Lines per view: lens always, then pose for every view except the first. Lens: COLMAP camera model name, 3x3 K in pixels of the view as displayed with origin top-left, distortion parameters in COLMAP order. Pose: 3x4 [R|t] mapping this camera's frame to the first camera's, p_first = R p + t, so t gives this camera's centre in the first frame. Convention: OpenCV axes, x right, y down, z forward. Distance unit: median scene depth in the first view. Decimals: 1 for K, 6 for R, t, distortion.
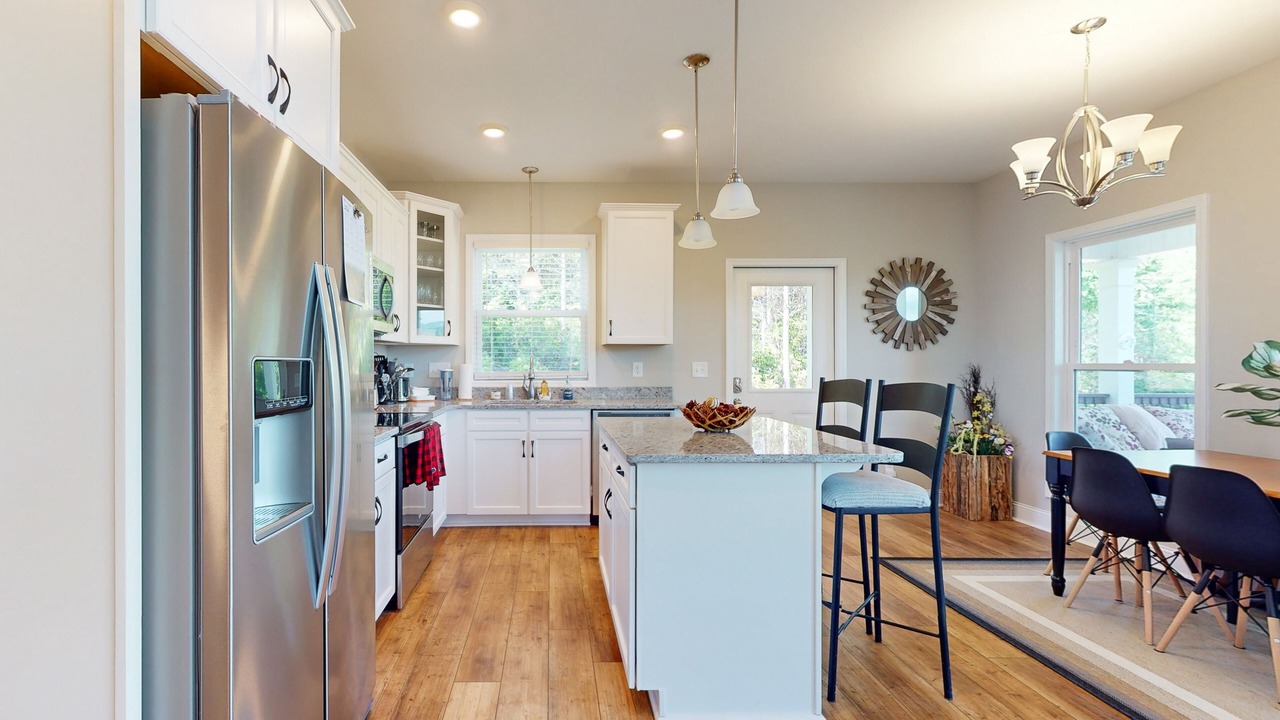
lens RADIAL K [[565.4, 0, 561.8], [0, 565.4, 360.3], [0, 0, 1]] dist [0.001026, -0.000270]
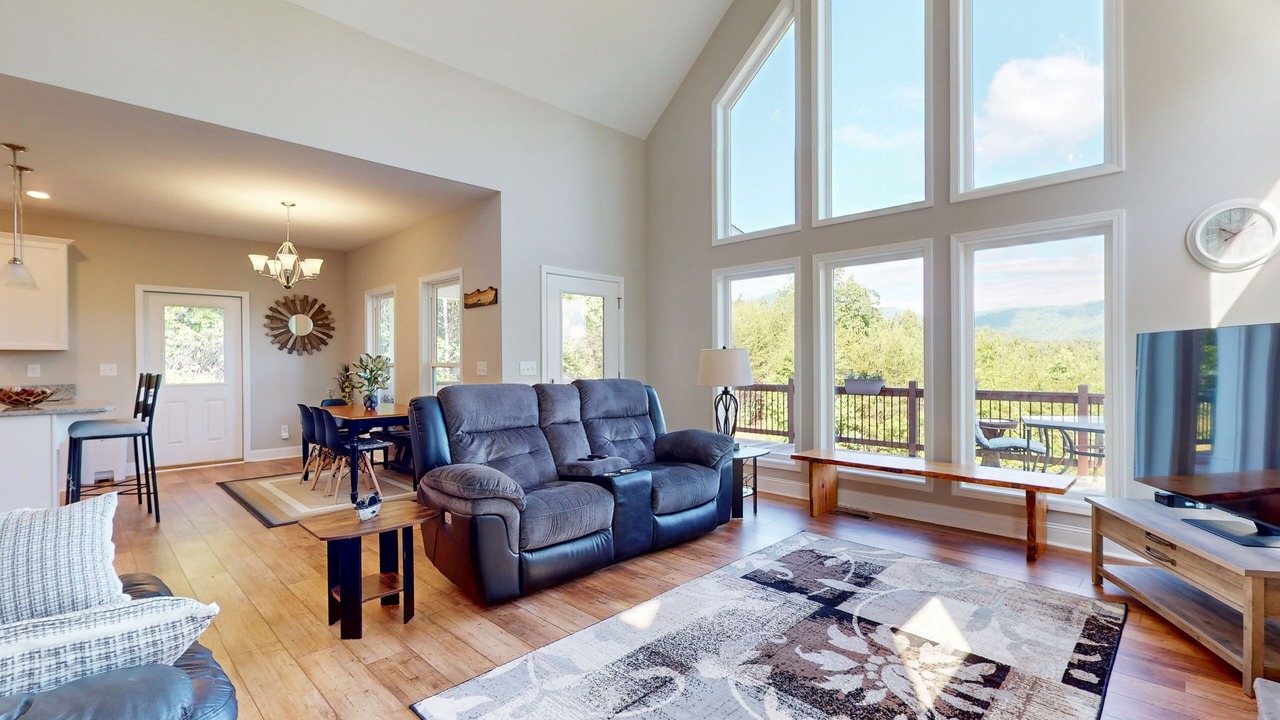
lens RADIAL K [[565.4, 0, 671.7], [0, 565.4, 356.8], [0, 0, 1]] dist [0.001026, -0.000270]
pose [[0.685998, 0.000121, 0.727603, 0.192333], [0.004284, 0.999982, -0.004205, -0.001855], [-0.727591, 0.006002, 0.685985, -0.813904]]
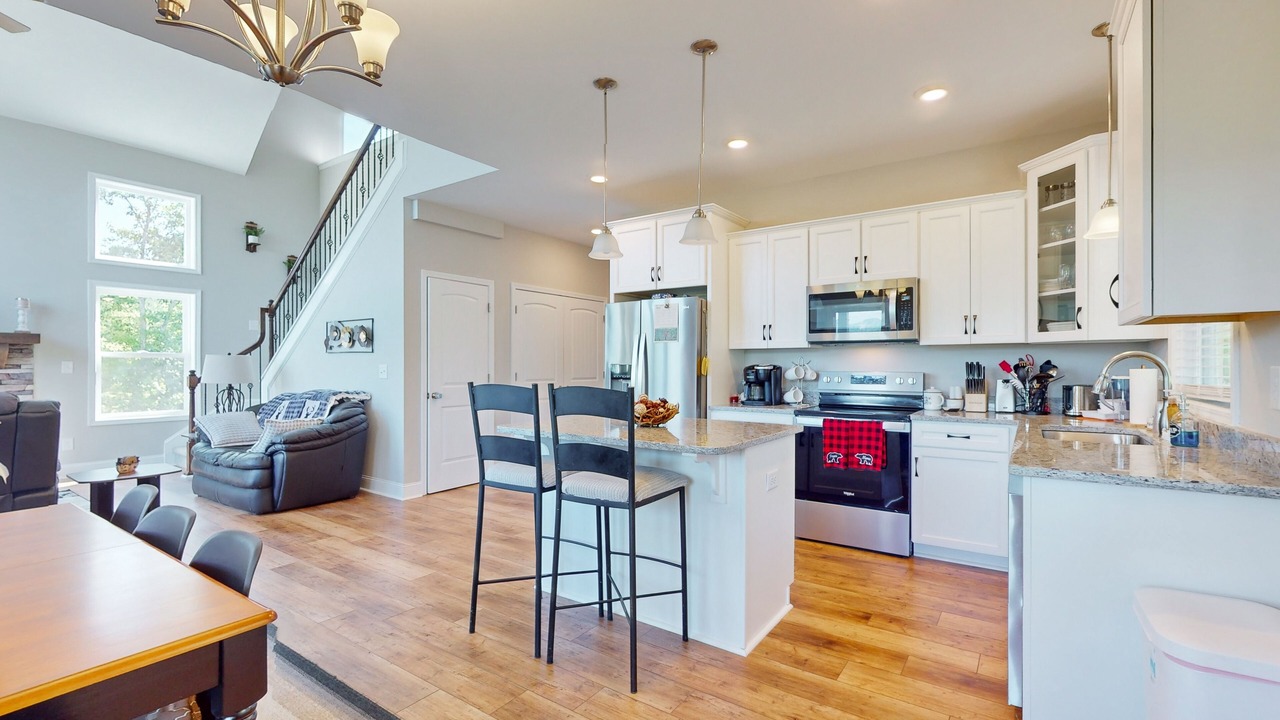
lens RADIAL K [[565.4, 0, 650.2], [0, 565.4, 362.2], [0, 0, 1]] dist [0.001026, -0.000270]
pose [[-0.579008, -0.004077, -0.815312, 0.652215], [0.000649, 0.999985, -0.005462, 0.002055], [0.815322, -0.003691, -0.578996, 0.912134]]
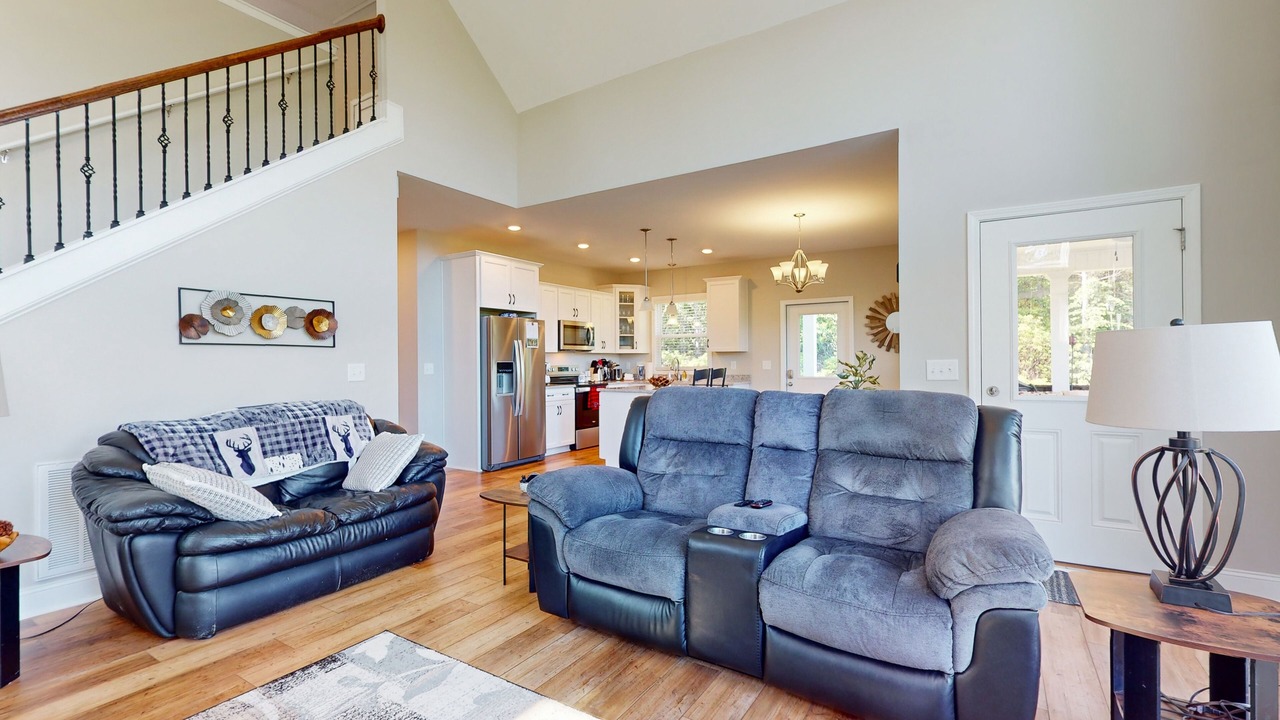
lens RADIAL K [[565.4, 0, 636.6], [0, 565.4, 358.7], [0, 0, 1]] dist [0.001026, -0.000270]
pose [[0.840005, -0.007853, -0.542523, 0.875657], [0.007496, 0.999968, -0.002869, -0.001330], [0.542528, -0.001657, 0.840036, -0.703231]]
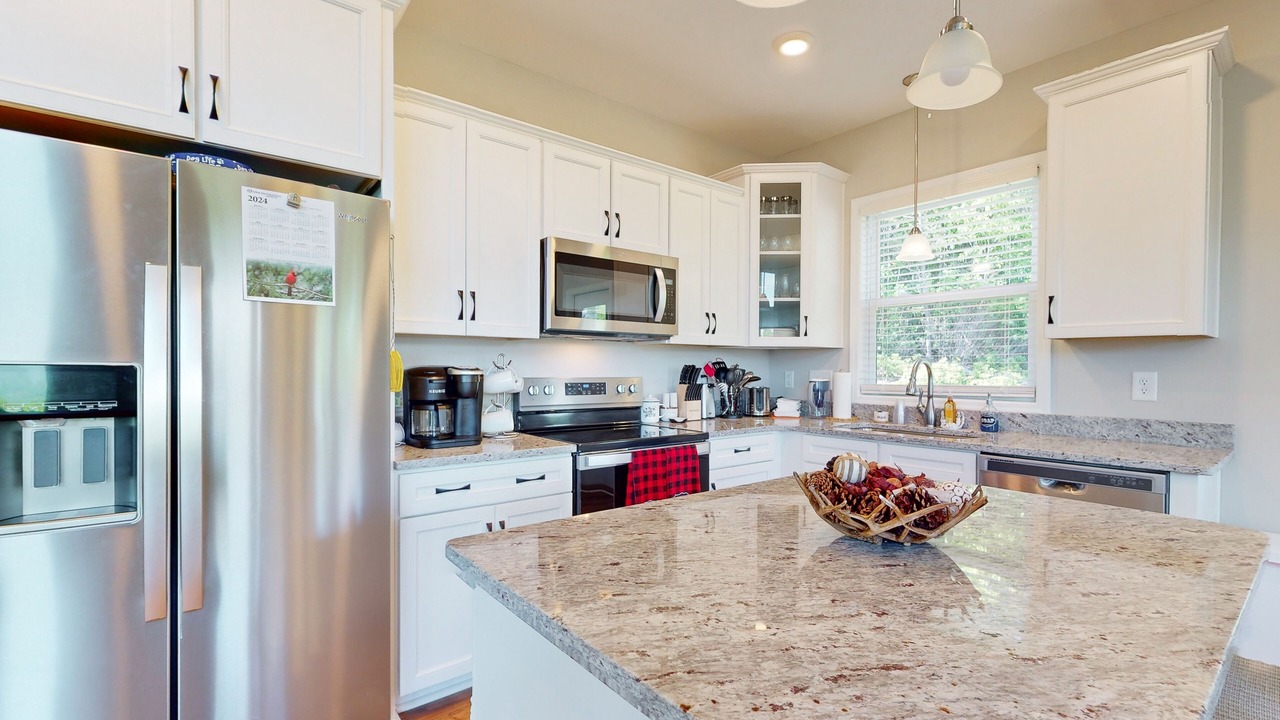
lens RADIAL K [[565.4, 0, 661.1], [0, 565.4, 374.0], [0, 0, 1]] dist [0.001026, -0.000270]
pose [[0.635367, 0.011231, -0.772129, 0.258847], [-0.004241, 0.999930, 0.011055, 0.001453], [0.772199, -0.003750, 0.635370, 0.329555]]
